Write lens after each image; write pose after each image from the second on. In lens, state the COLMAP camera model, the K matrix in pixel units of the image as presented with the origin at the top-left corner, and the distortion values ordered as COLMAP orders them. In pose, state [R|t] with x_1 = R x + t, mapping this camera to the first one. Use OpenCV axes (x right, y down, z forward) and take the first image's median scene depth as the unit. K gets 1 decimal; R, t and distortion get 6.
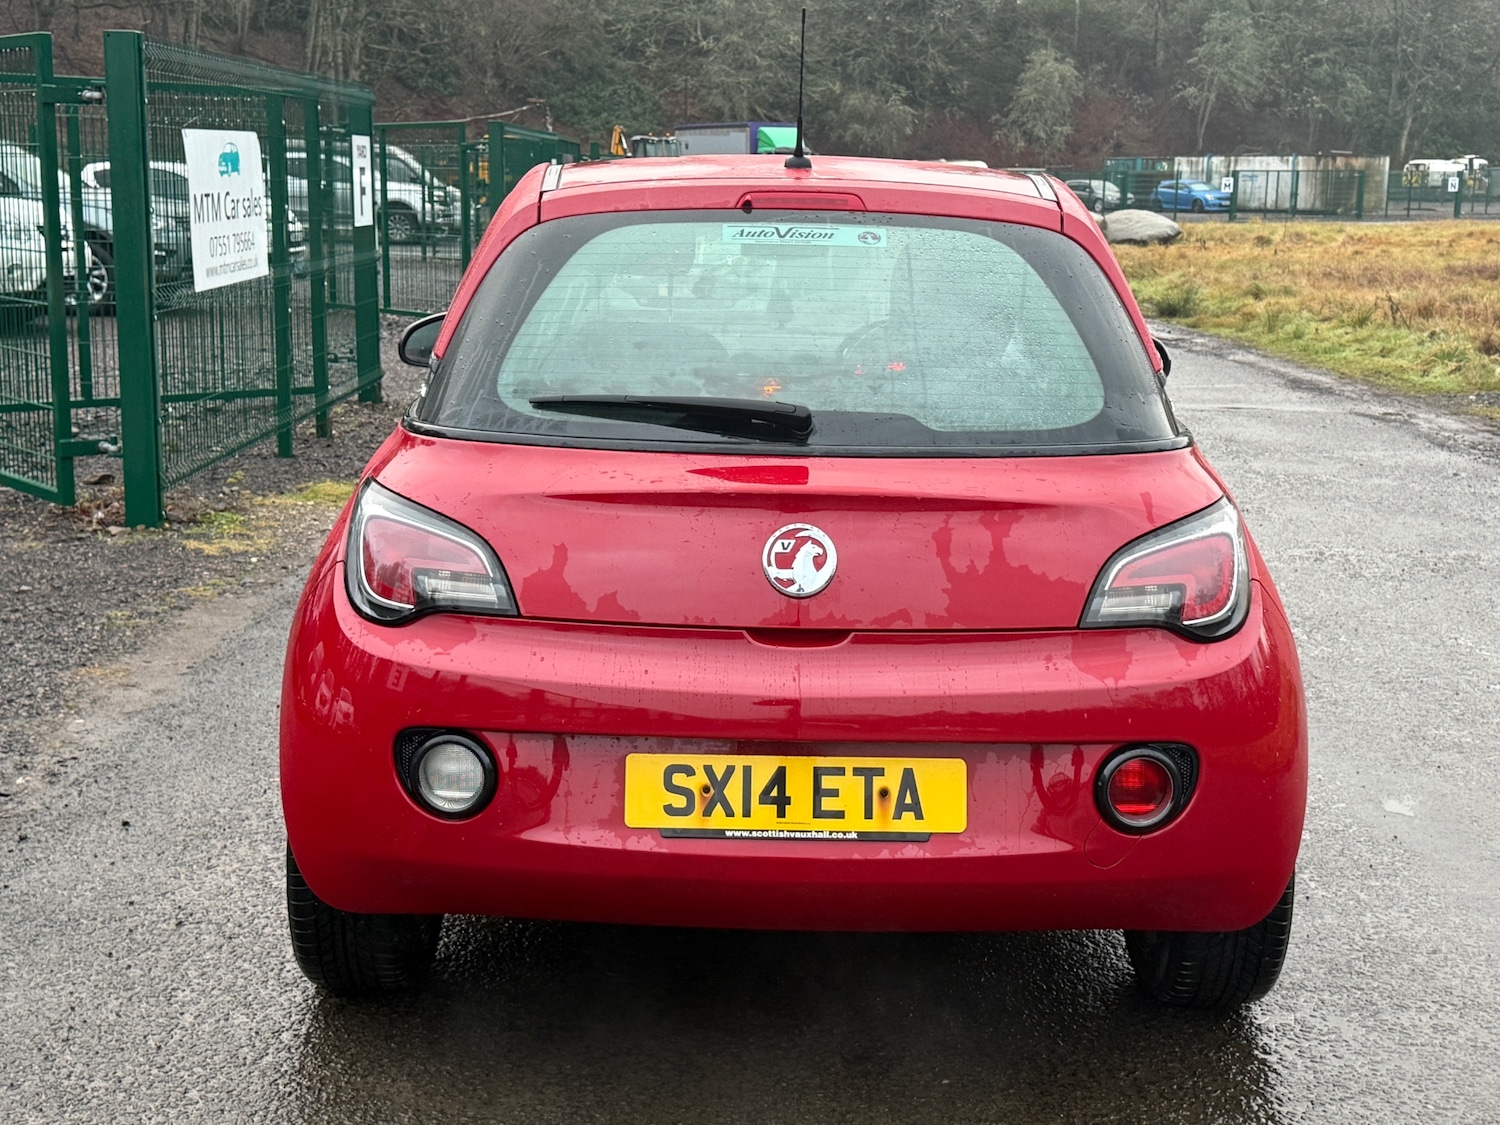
lens RADIAL K [[1970.9, 0, 754.3], [0, 1970.9, 558.9], [0, 0, 1]] dist [0.142094, 0.000000]
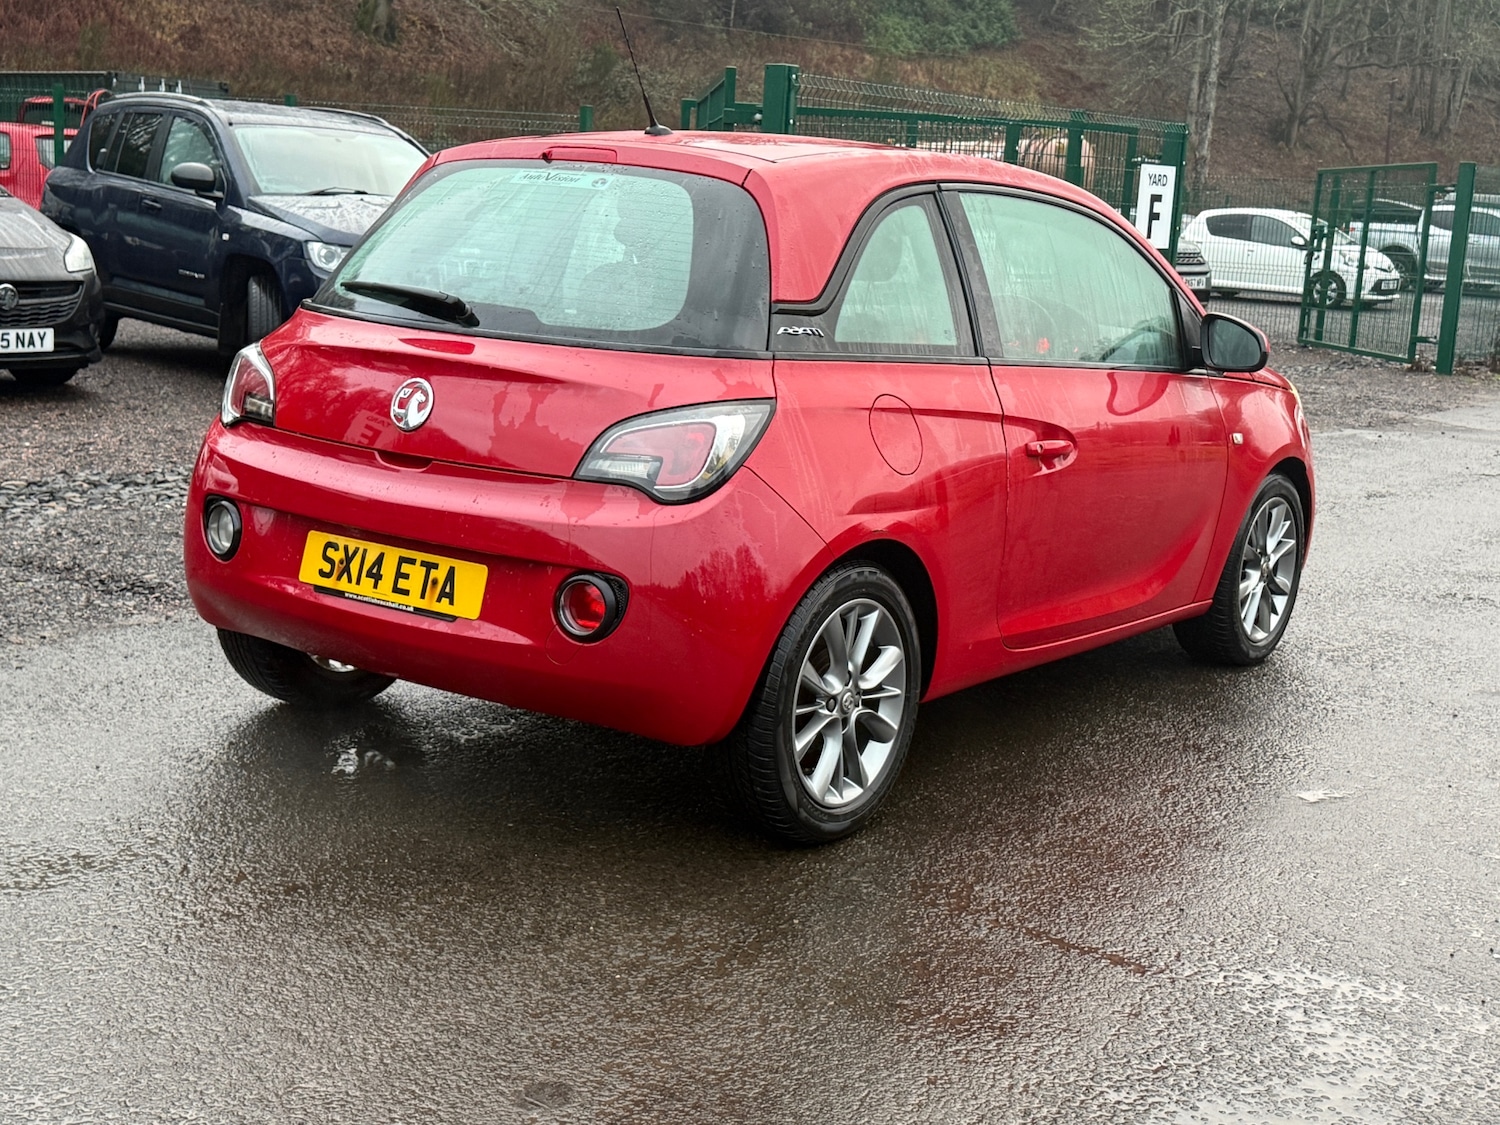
lens RADIAL K [[1970.9, 0, 760.4], [0, 1970.9, 568.2], [0, 0, 1]] dist [0.142094, 0.000000]
pose [[0.819045, 0.136225, -0.557322, 0.995986], [-0.150047, 0.988454, 0.021096, 0.047546], [0.553761, 0.066346, 0.830028, 0.004327]]
